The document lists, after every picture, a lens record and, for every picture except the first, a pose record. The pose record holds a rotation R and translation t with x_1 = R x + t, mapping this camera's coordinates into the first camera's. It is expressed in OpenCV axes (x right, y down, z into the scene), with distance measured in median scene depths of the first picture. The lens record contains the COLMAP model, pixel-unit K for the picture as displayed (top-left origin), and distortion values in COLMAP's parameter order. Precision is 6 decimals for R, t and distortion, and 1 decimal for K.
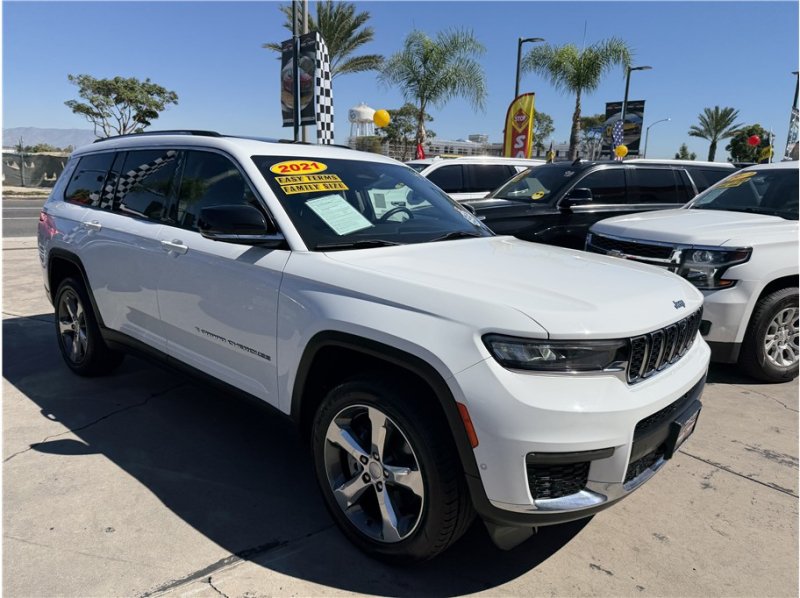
lens RADIAL K [[564.3, 0, 402.7], [0, 564.3, 295.7], [0, 0, 1]] dist [0.014960, -0.028124]
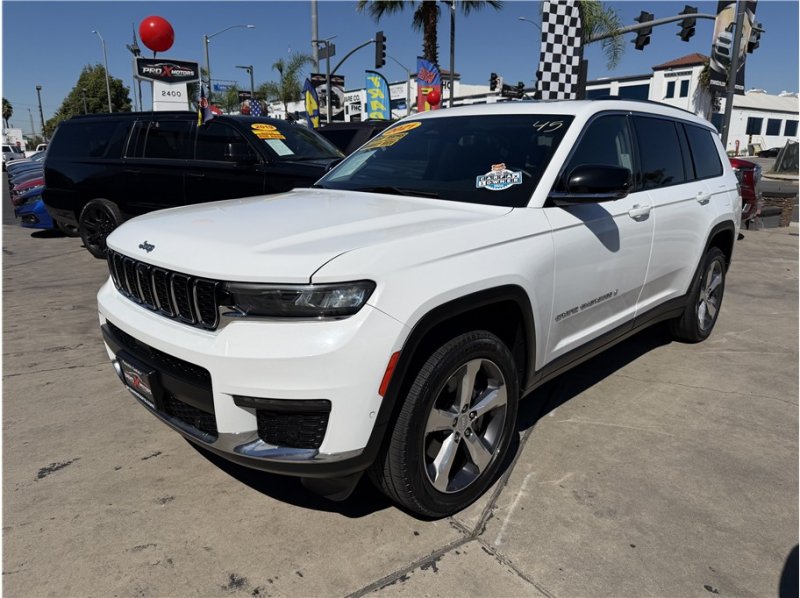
lens RADIAL K [[577.2, 0, 398.8], [0, 577.2, 314.4], [0, 0, 1]] dist [0.001411, -0.013098]
pose [[-0.061105, 0.235375, -0.969982, 0.718092], [-0.221112, 0.944461, 0.243111, -0.098880], [0.973332, 0.229330, -0.005667, 0.733502]]
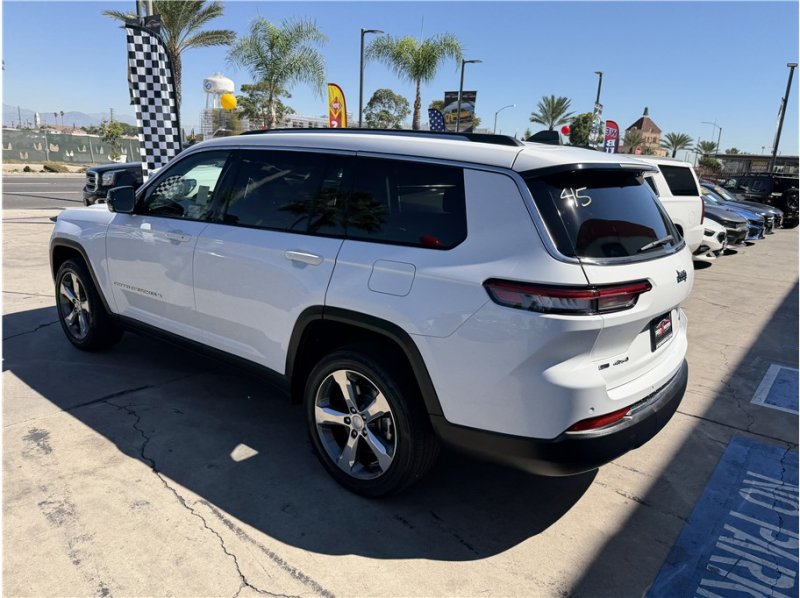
lens RADIAL K [[574.3, 0, 405.8], [0, 574.3, 304.4], [0, 0, 1]] dist [0.023098, -0.037323]
pose [[0.974000, -0.037866, 0.223362, 0.081603], [0.027148, 0.998337, 0.050860, 0.068688], [-0.224917, -0.043474, 0.973408, -0.440567]]
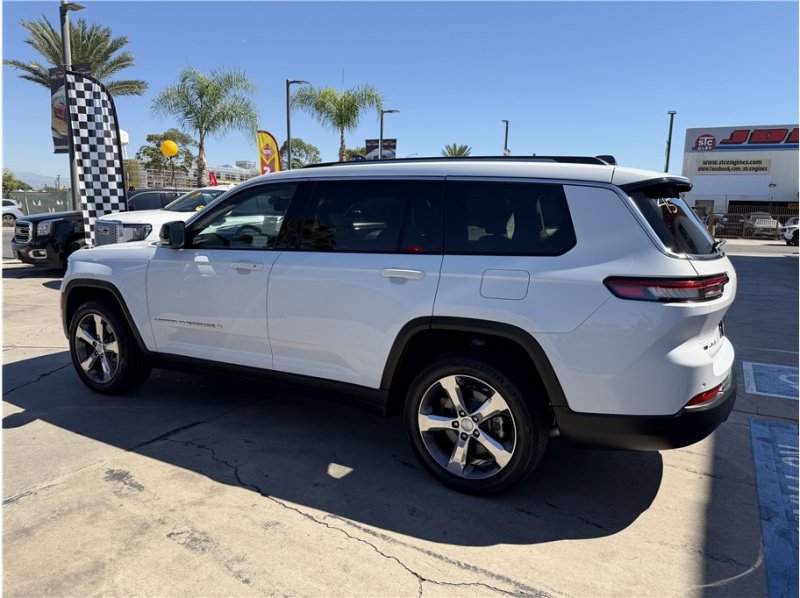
lens RADIAL K [[573.1, 0, 403.6], [0, 573.1, 300.0], [0, 0, 1]] dist [0.035210, -0.053383]
pose [[0.923202, -0.069112, 0.378050, -0.150123], [0.084998, 0.996055, -0.025476, 0.095002], [-0.374799, 0.055653, 0.925434, -0.419231]]
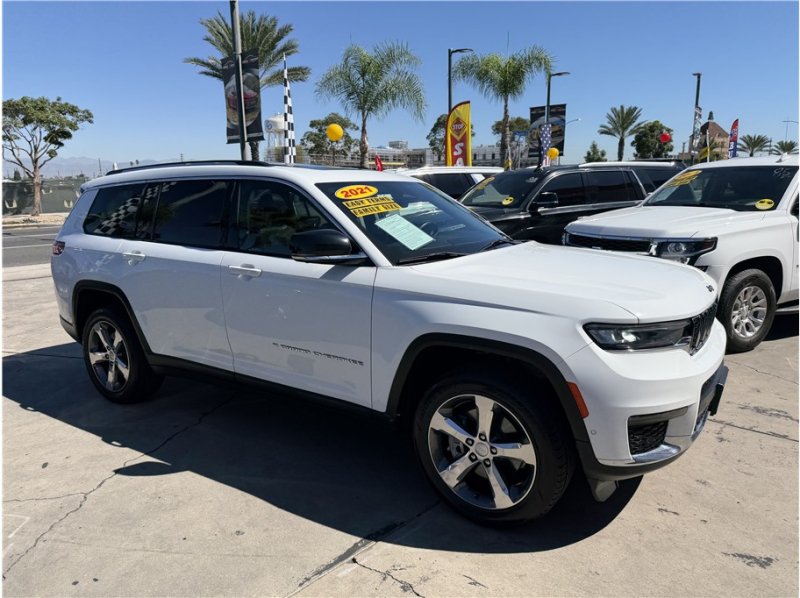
lens RADIAL K [[564.3, 0, 400.0], [0, 564.3, 299.0], [0, 0, 1]] dist [0.028888, -0.041611]
pose [[0.989528, -0.075327, 0.123125, -0.170985], [0.076135, 0.997096, -0.001868, -0.005967], [-0.122627, 0.011222, 0.992389, -0.072104]]
